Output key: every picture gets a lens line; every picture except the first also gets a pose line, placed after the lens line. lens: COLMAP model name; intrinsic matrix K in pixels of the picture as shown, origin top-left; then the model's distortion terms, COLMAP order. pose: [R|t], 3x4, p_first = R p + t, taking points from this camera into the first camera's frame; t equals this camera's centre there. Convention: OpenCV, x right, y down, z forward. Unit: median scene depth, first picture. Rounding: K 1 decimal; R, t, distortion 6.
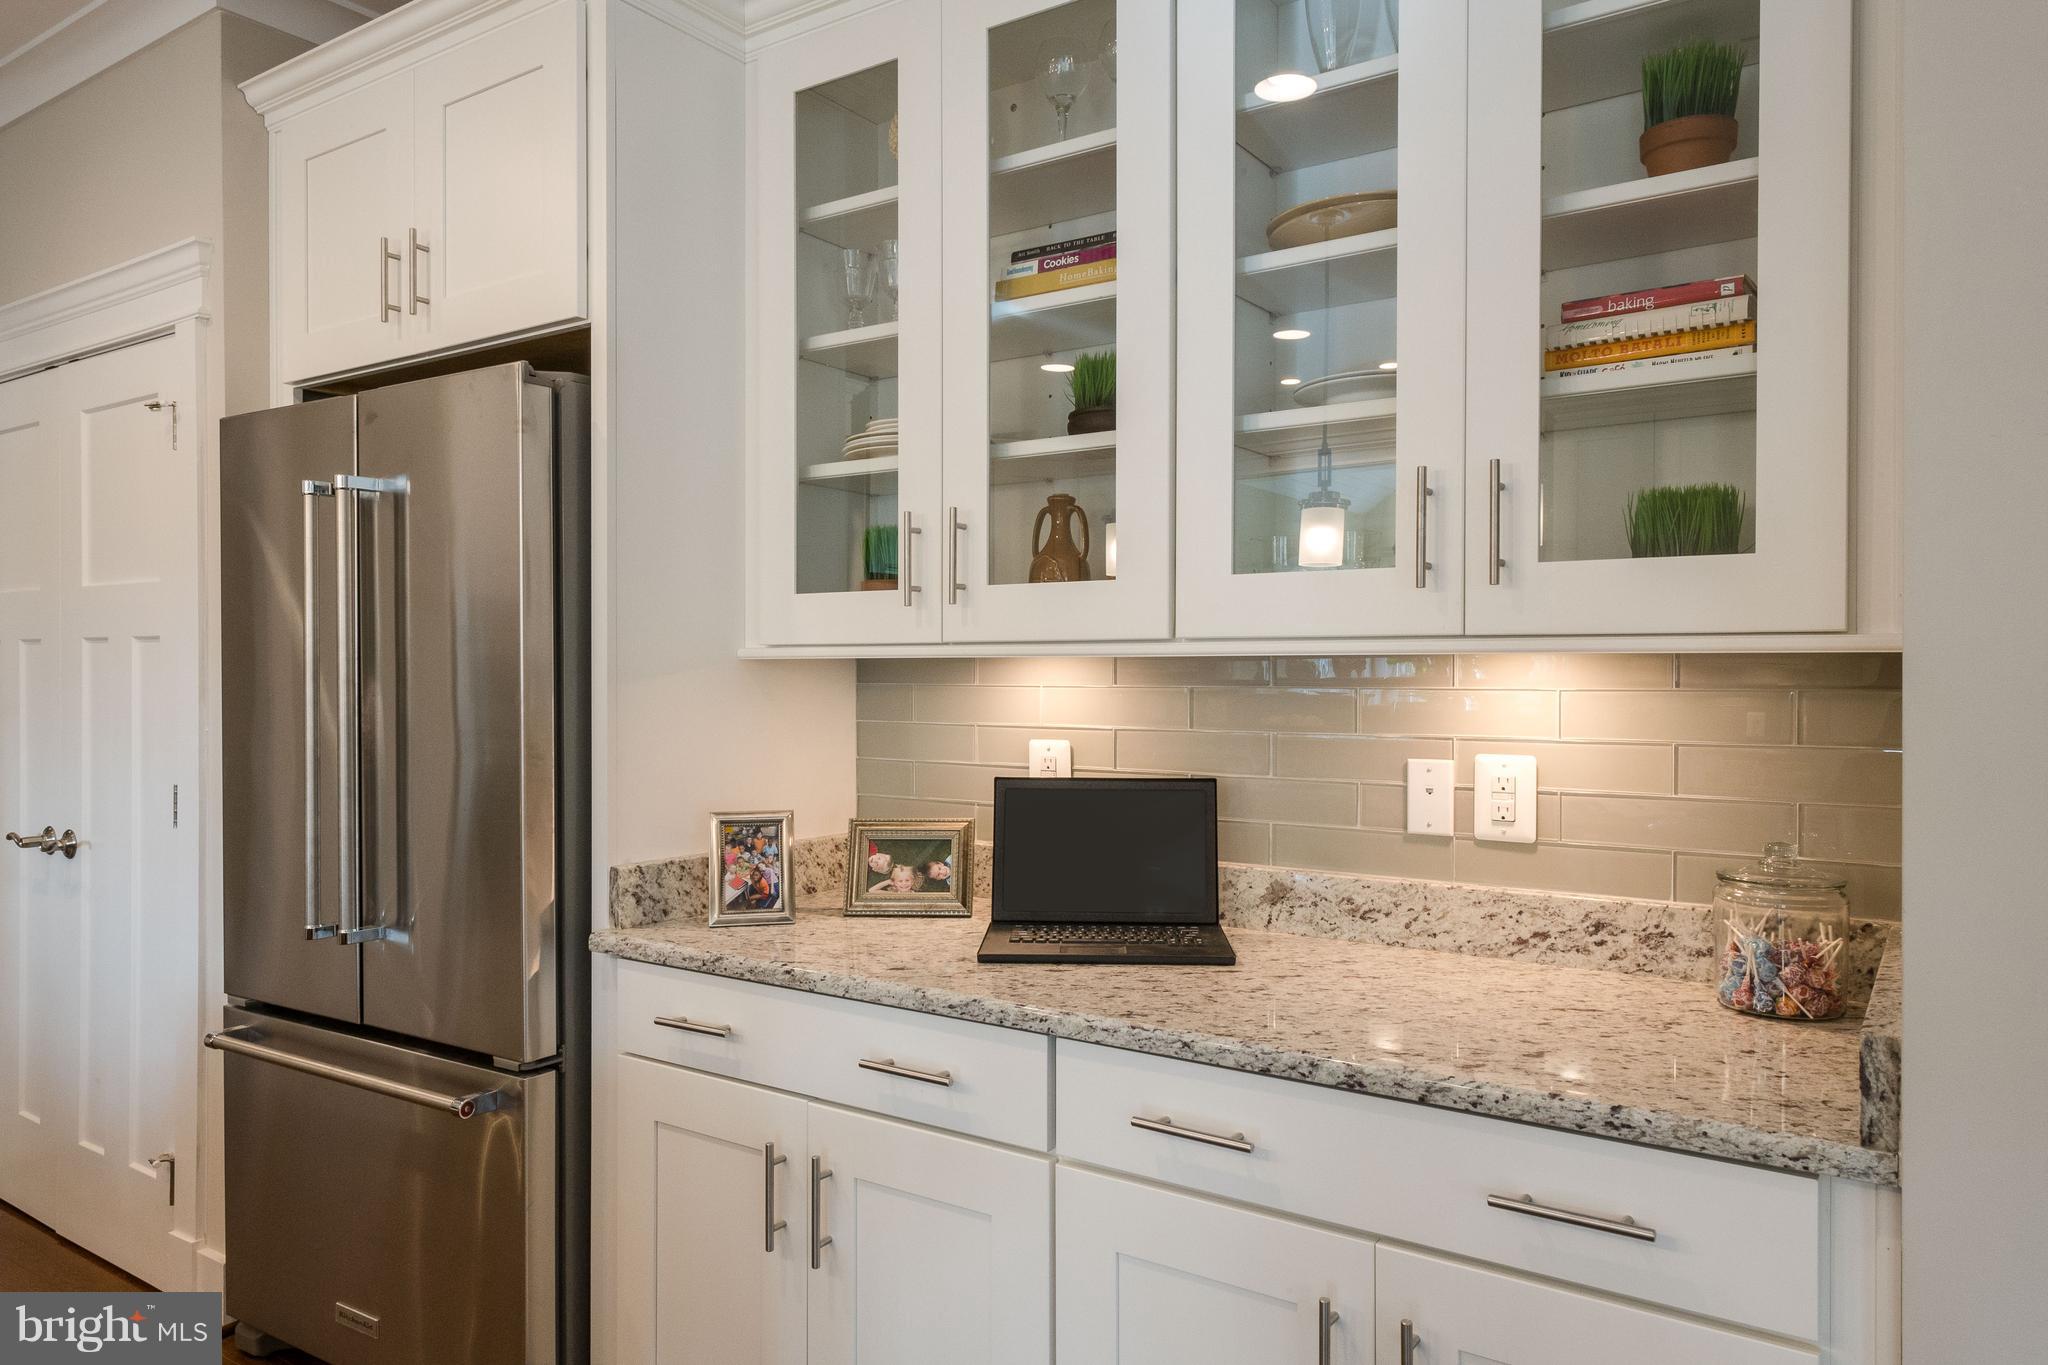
lens RADIAL K [[1391.4, 0, 941.9], [0, 1391.4, 673.6], [0, 0, 1]] dist [0.012183, 0.001046]
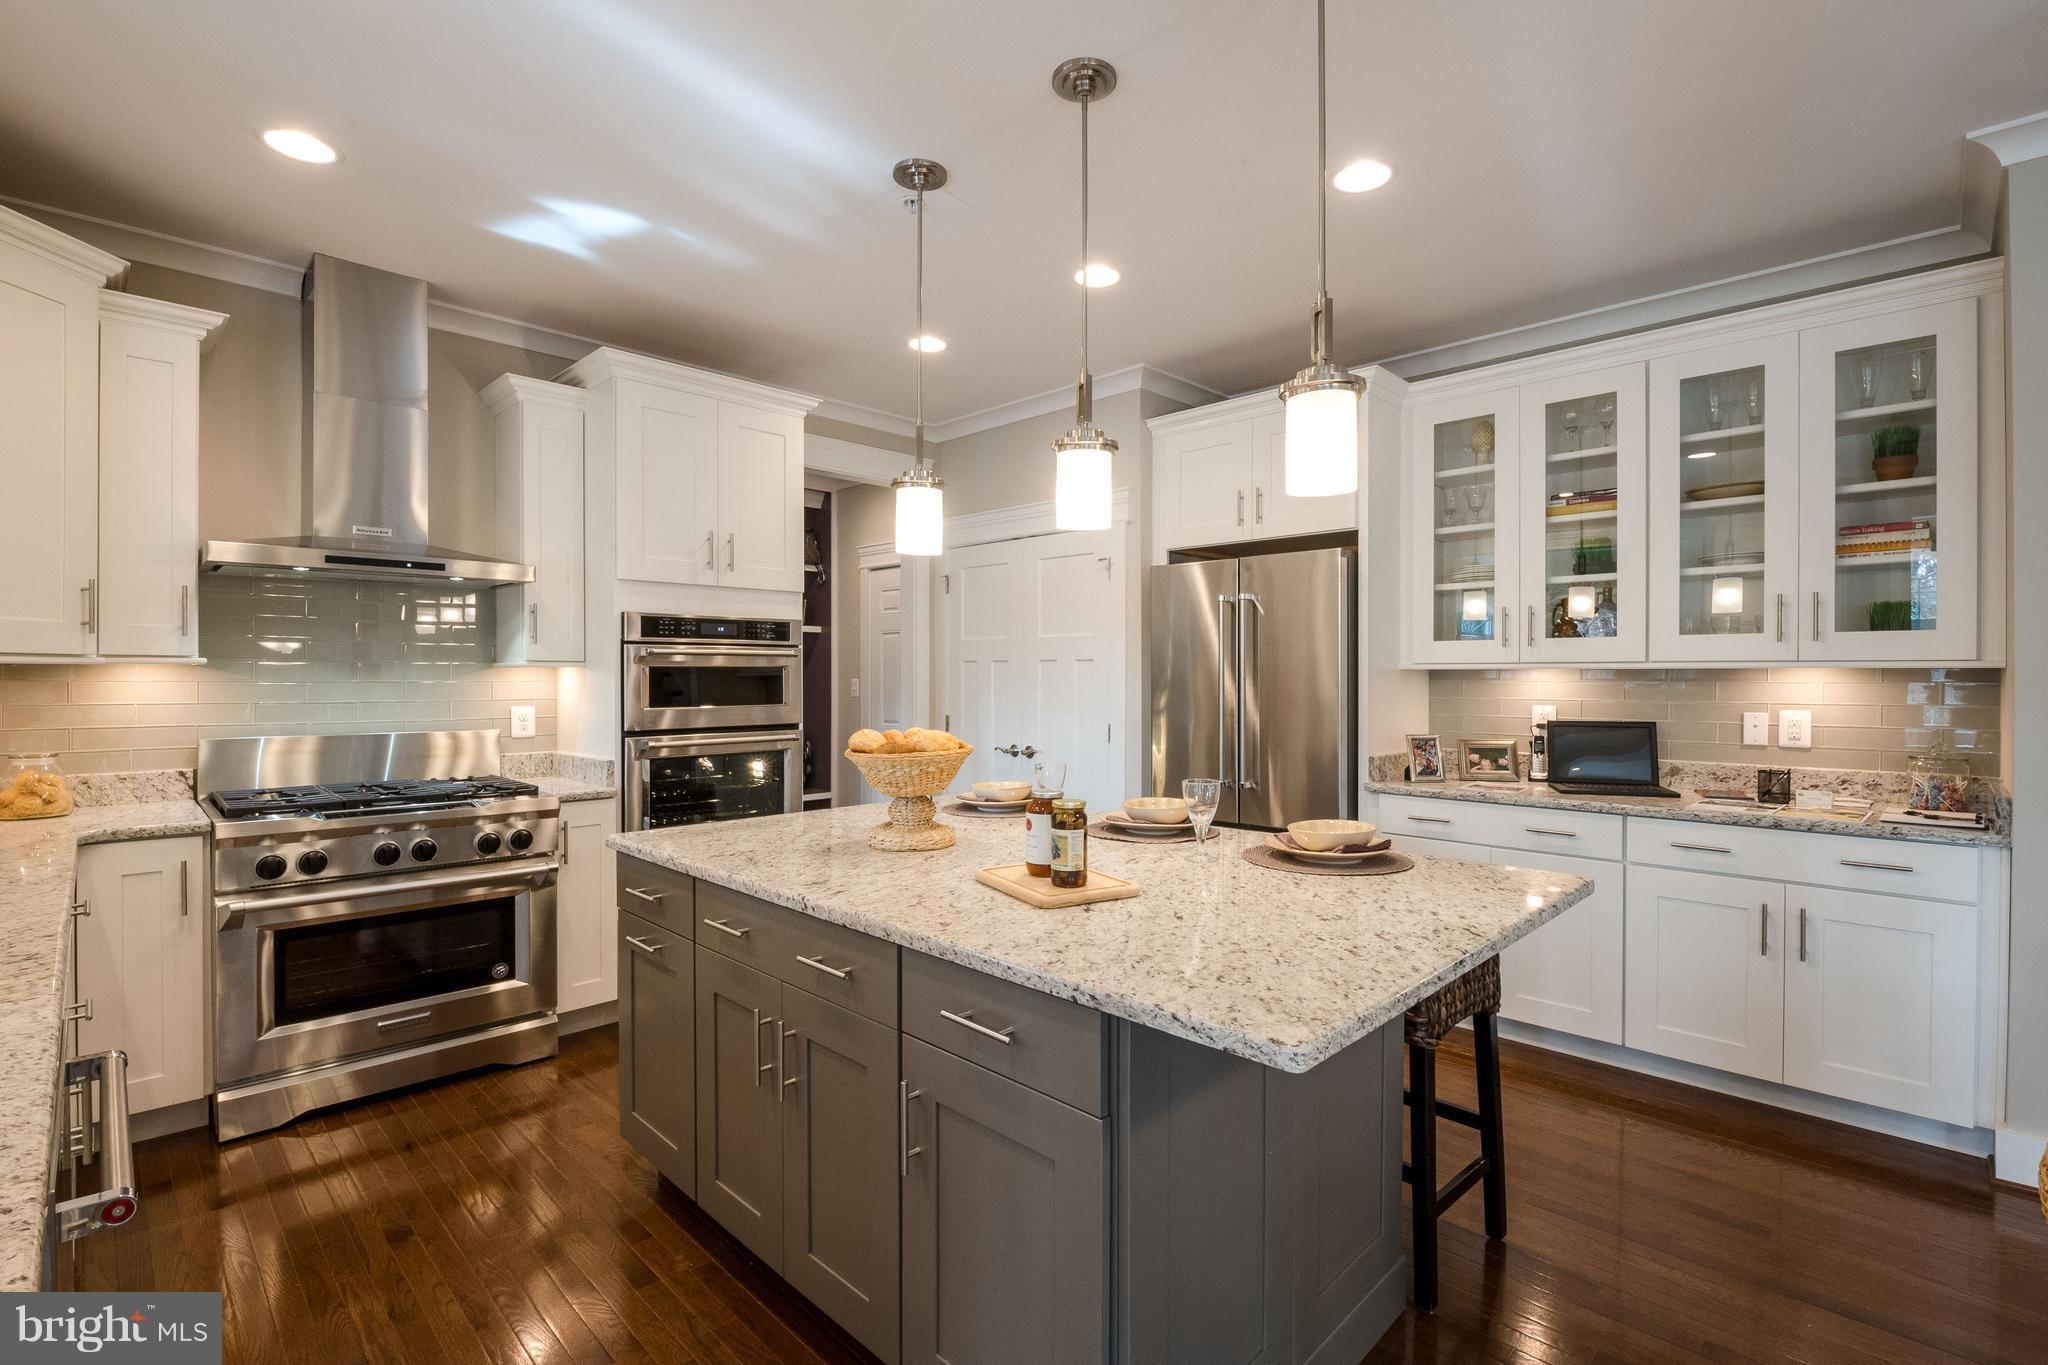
lens RADIAL K [[930.7, 0, 1025.6], [0, 930.7, 681.8], [0, 0, 1]] dist [-0.008162, -0.001792]
pose [[0.989628, 0.003486, -0.143608, -0.661474], [-0.002715, 0.999981, 0.005566, 0.004203], [0.143625, -0.005119, 0.989619, -0.734891]]
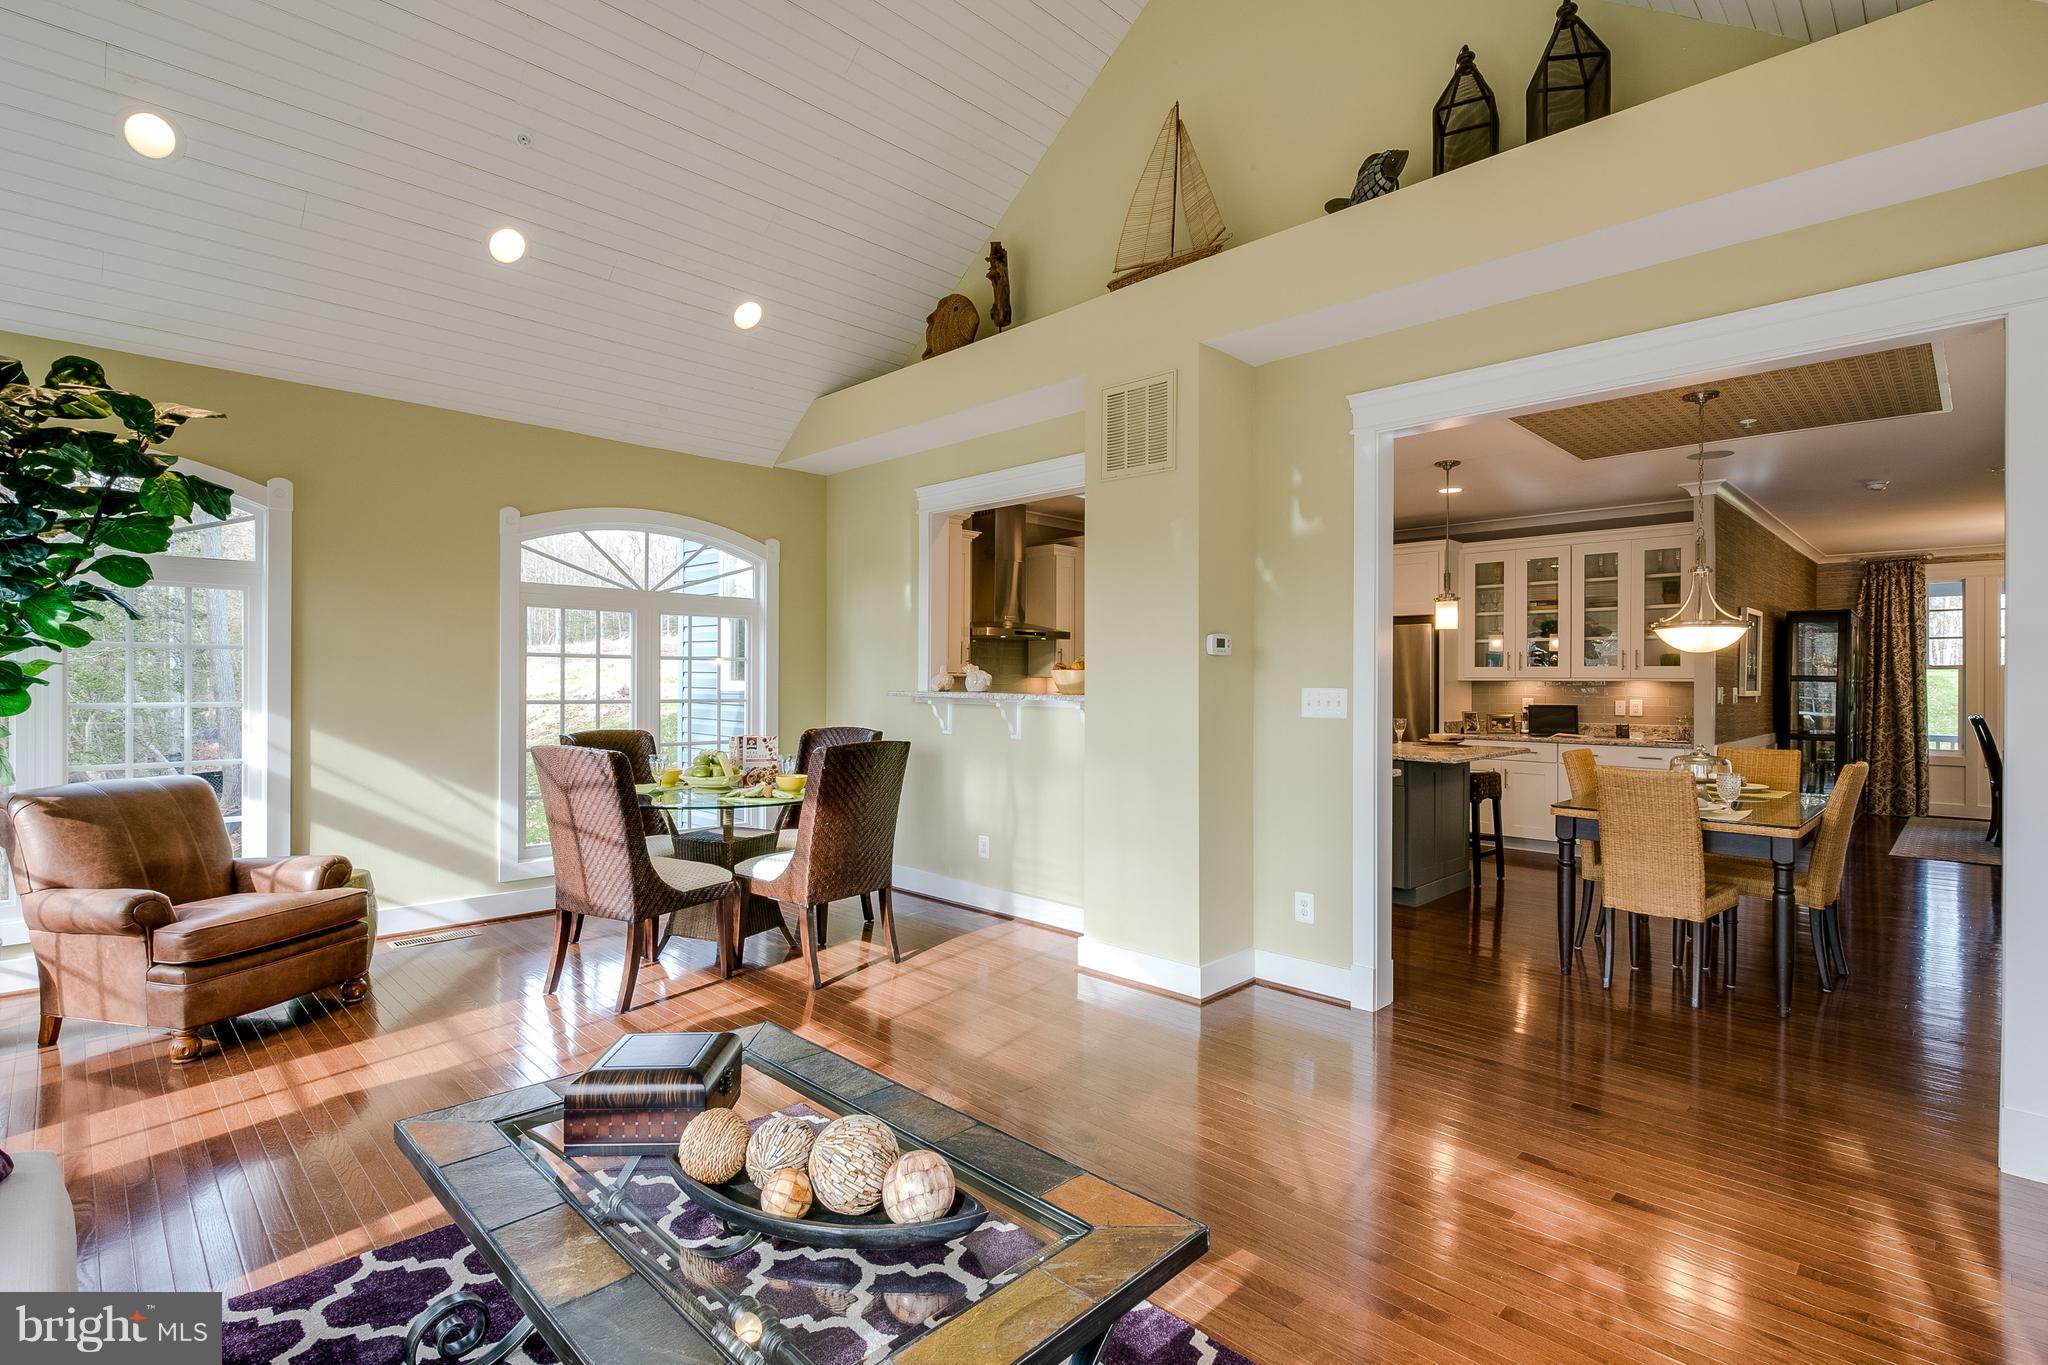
lens RADIAL K [[978.5, 0, 1028.2], [0, 978.5, 680.7], [0, 0, 1]] dist [-0.004388, -0.000374]
pose [[0.989460, 0.007016, -0.144634, -1.366979], [-0.007400, 0.999970, -0.002112, 0.010801], [0.144615, 0.003160, 0.989483, -3.057877]]
